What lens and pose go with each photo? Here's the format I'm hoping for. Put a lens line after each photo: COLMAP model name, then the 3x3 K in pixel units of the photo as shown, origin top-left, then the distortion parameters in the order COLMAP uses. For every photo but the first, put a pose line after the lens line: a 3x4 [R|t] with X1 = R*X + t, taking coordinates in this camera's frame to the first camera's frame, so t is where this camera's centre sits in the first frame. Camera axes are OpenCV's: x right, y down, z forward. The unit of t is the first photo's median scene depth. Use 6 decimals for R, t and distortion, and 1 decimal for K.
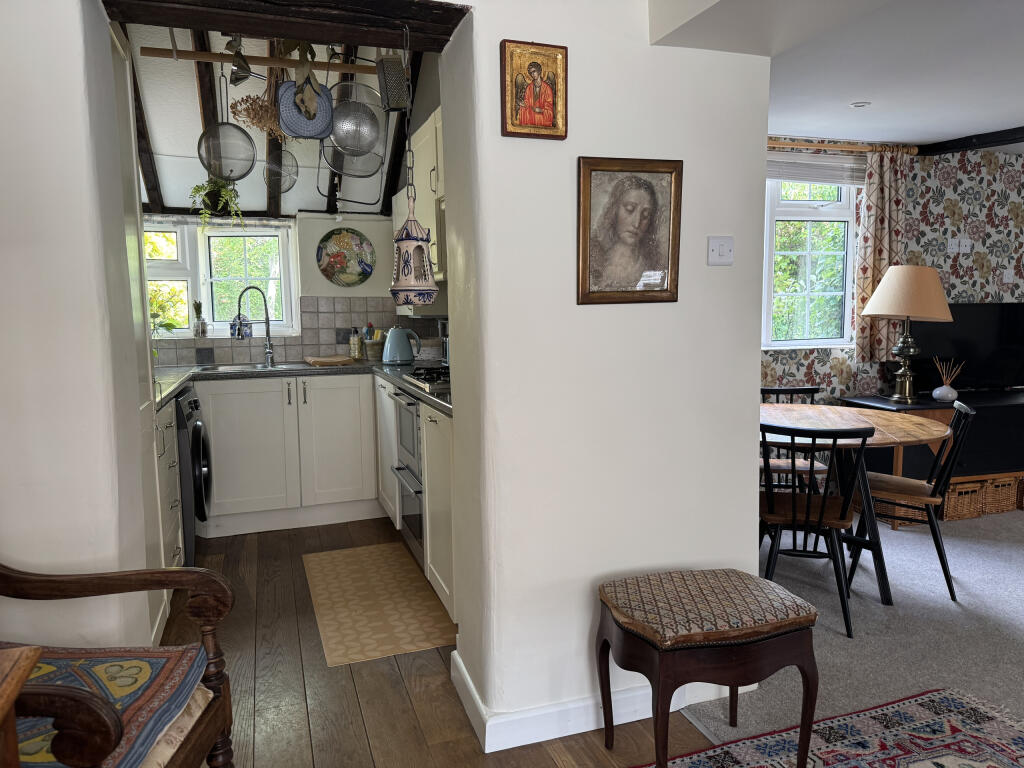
lens RADIAL K [[719.2, 0, 520.4], [0, 719.2, 383.9], [0, 0, 1]] dist [0.046659, -0.037155]
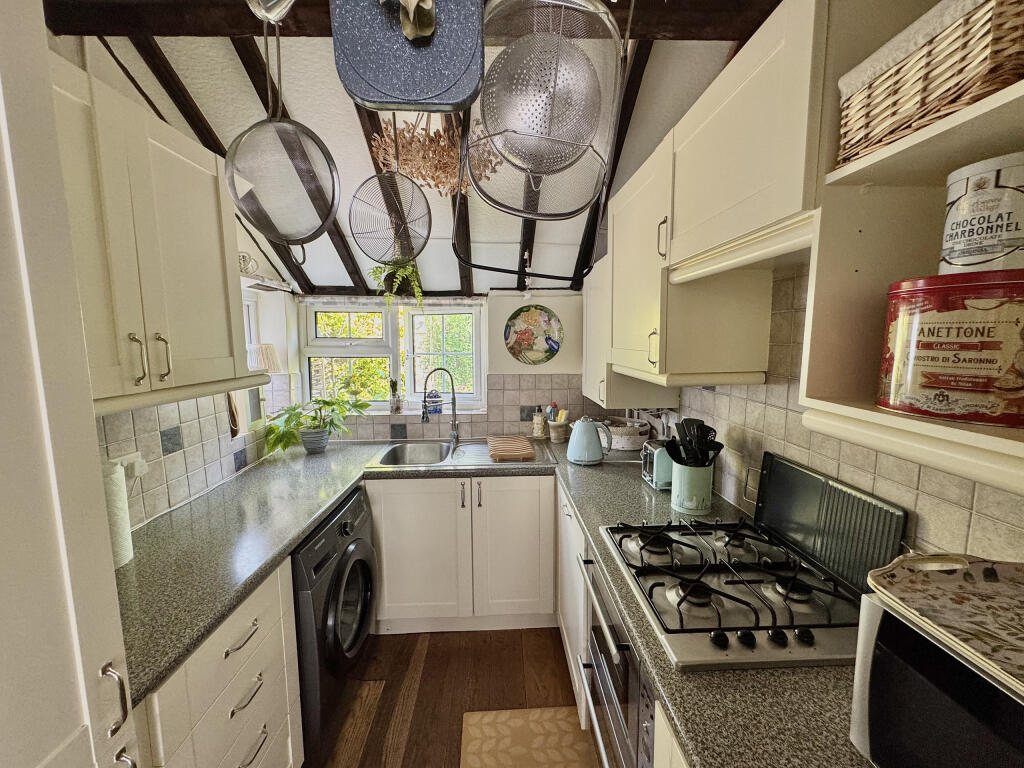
lens RADIAL K [[409.0, 0, 508.6], [0, 409.0, 394.2], [0, 0, 1]] dist [-0.006855, 0.000261]
pose [[0.953756, 0.044395, -0.297287, -0.105716], [-0.038668, 0.998936, 0.025121, -0.107950], [0.298086, -0.012464, 0.954458, 0.462193]]
